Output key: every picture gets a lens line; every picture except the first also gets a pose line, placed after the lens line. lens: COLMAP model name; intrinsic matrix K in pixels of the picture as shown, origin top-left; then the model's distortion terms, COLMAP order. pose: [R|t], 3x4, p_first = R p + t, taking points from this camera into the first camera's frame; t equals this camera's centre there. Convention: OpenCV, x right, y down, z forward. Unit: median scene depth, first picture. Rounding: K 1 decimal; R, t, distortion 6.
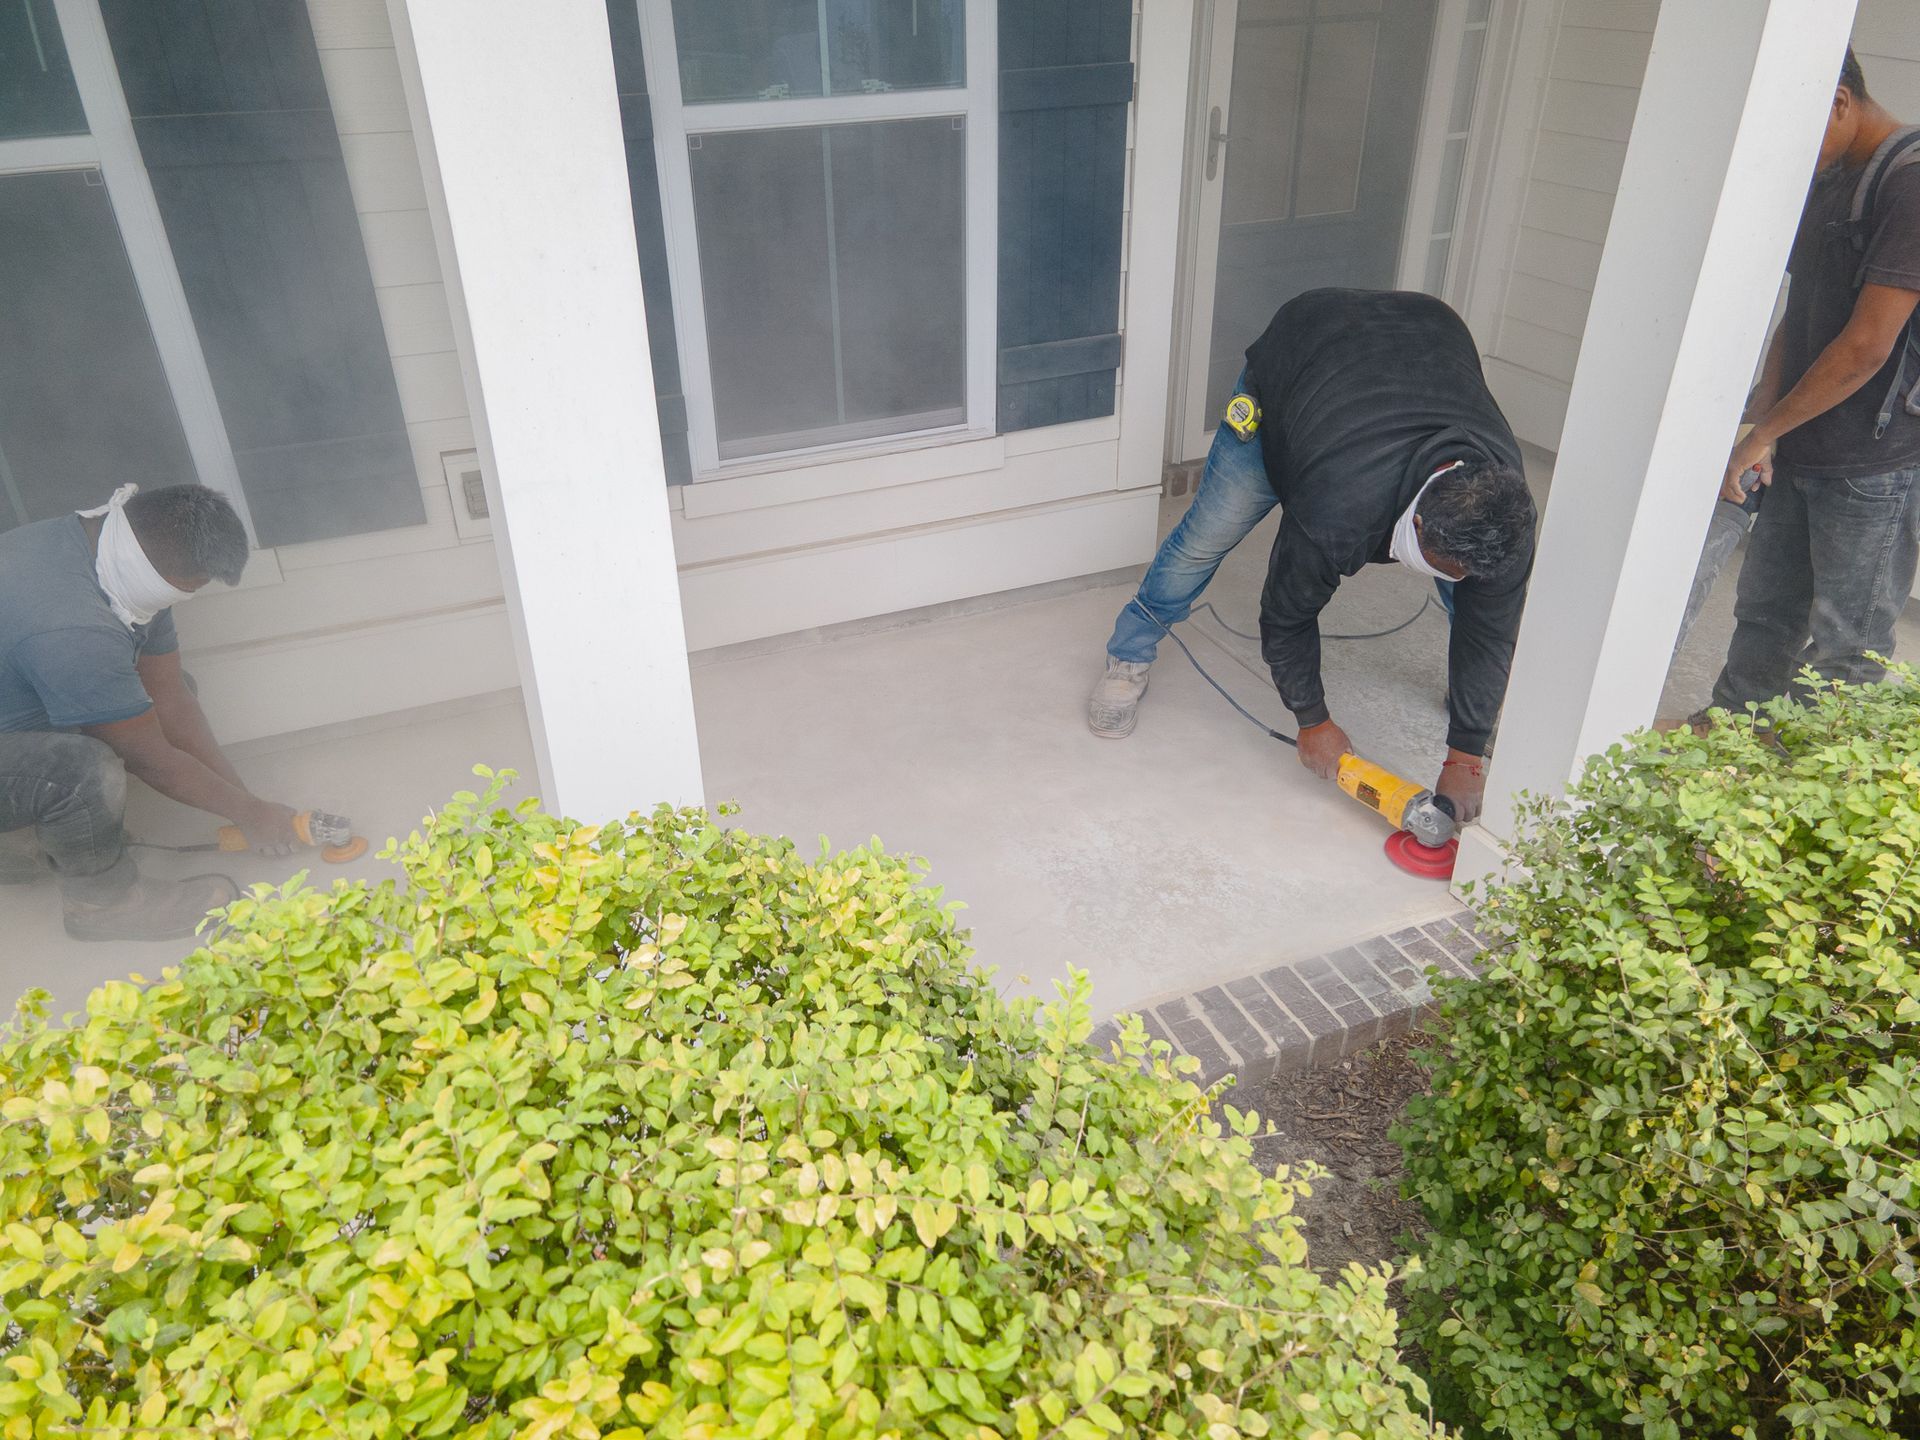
lens RADIAL K [[1402.7, 0, 966.3], [0, 1402.7, 716.6], [0, 0, 1]] dist [0.026507, 0.033335]
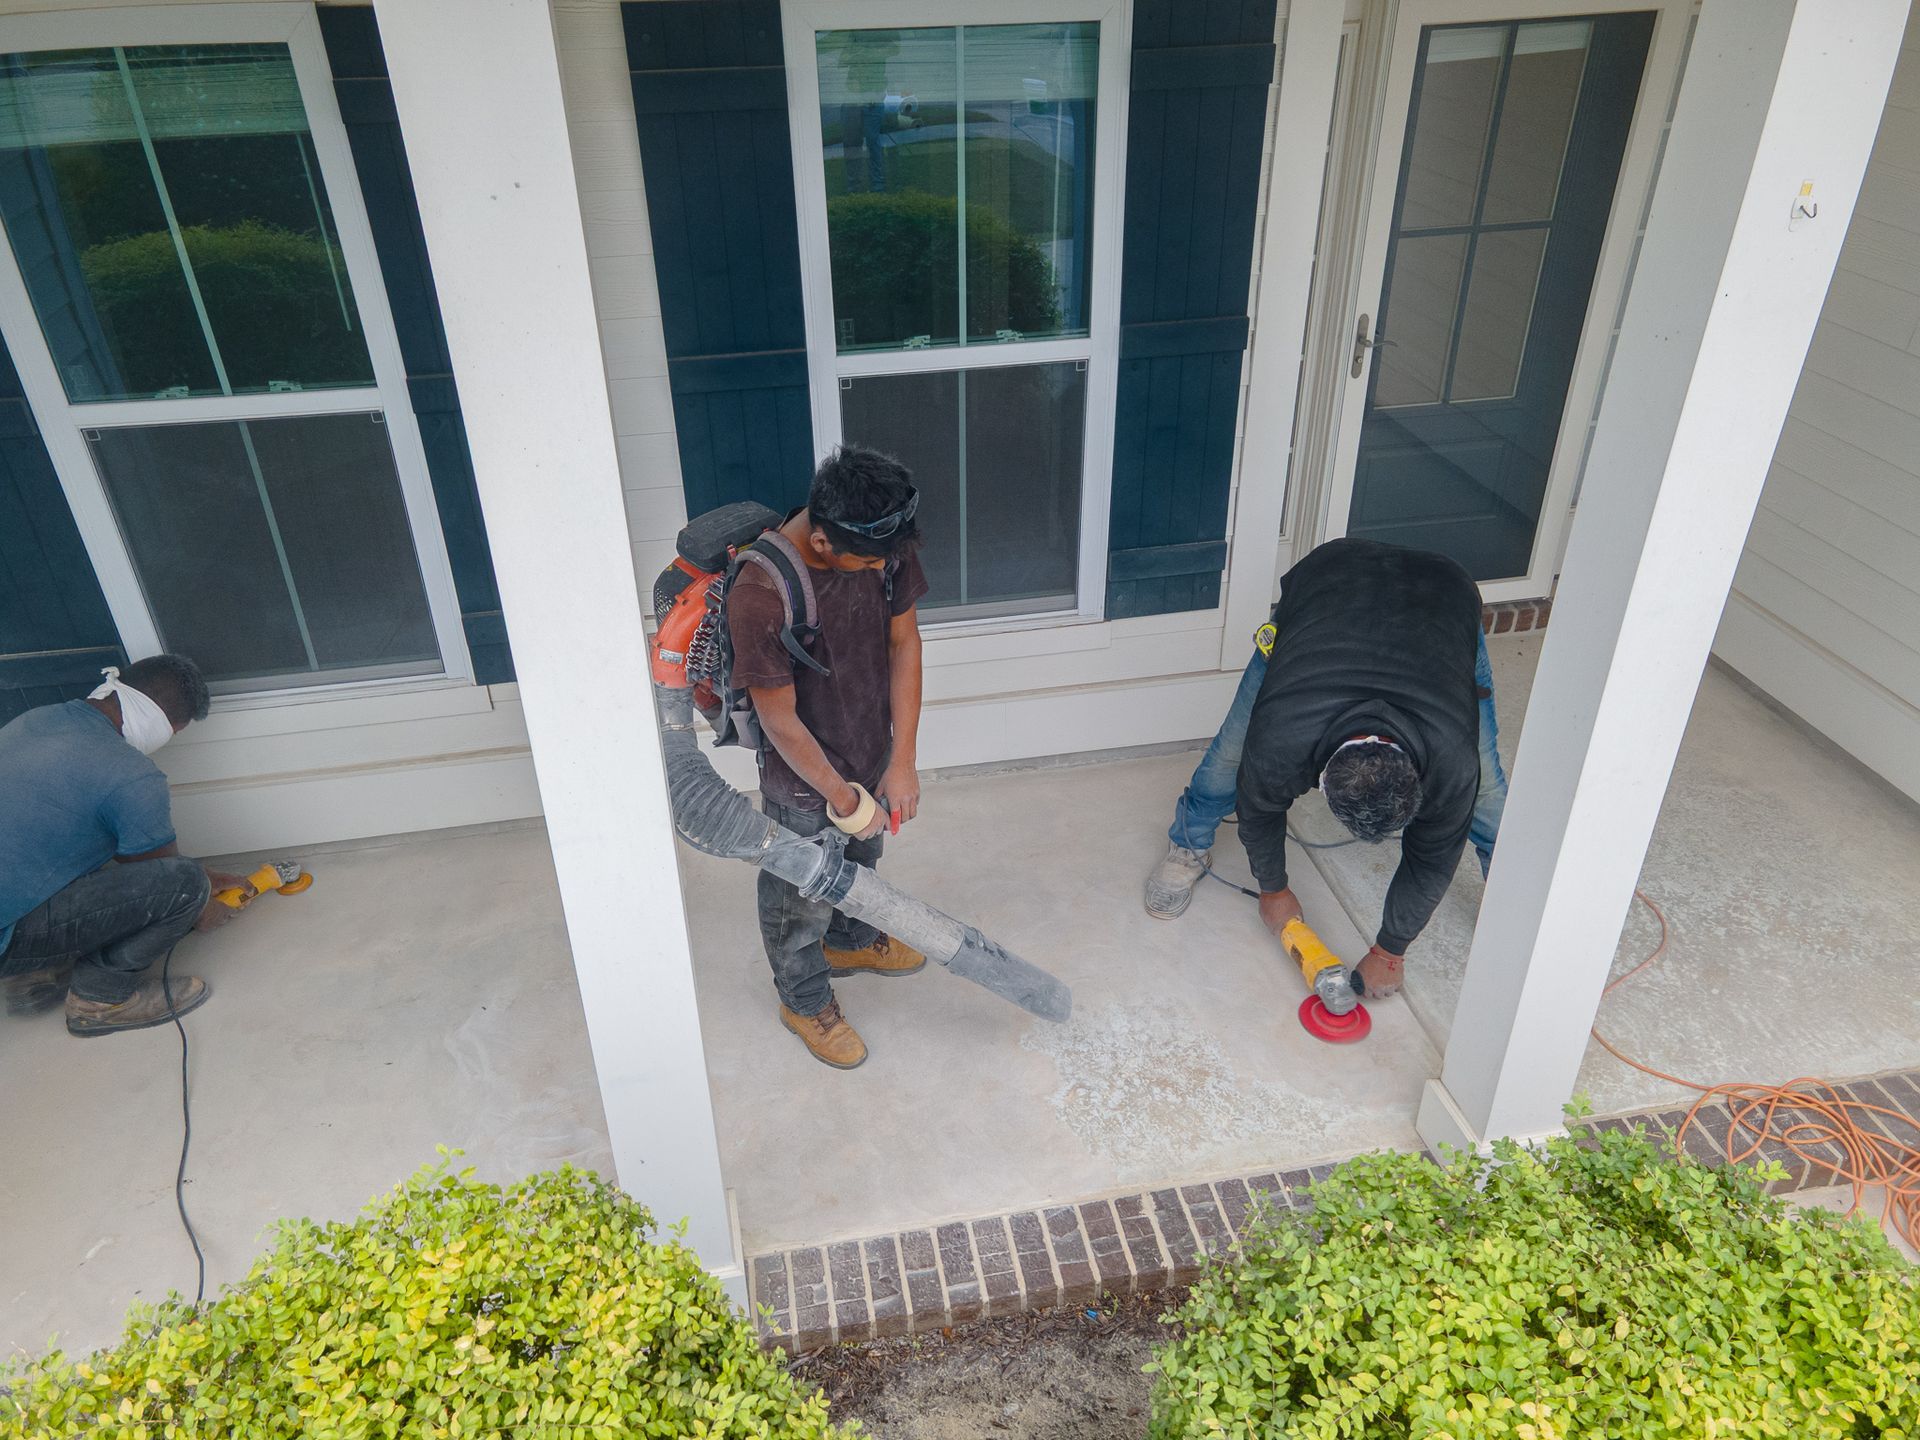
lens RADIAL K [[1402.7, 0, 955.0], [0, 1402.7, 722.9], [0, 0, 1]] dist [0.026507, 0.033335]
pose [[0.976496, 0.111556, -0.184422, 0.136345], [-0.107582, 0.993699, 0.031450, -0.162008], [0.186768, -0.010870, 0.982344, -0.130189]]
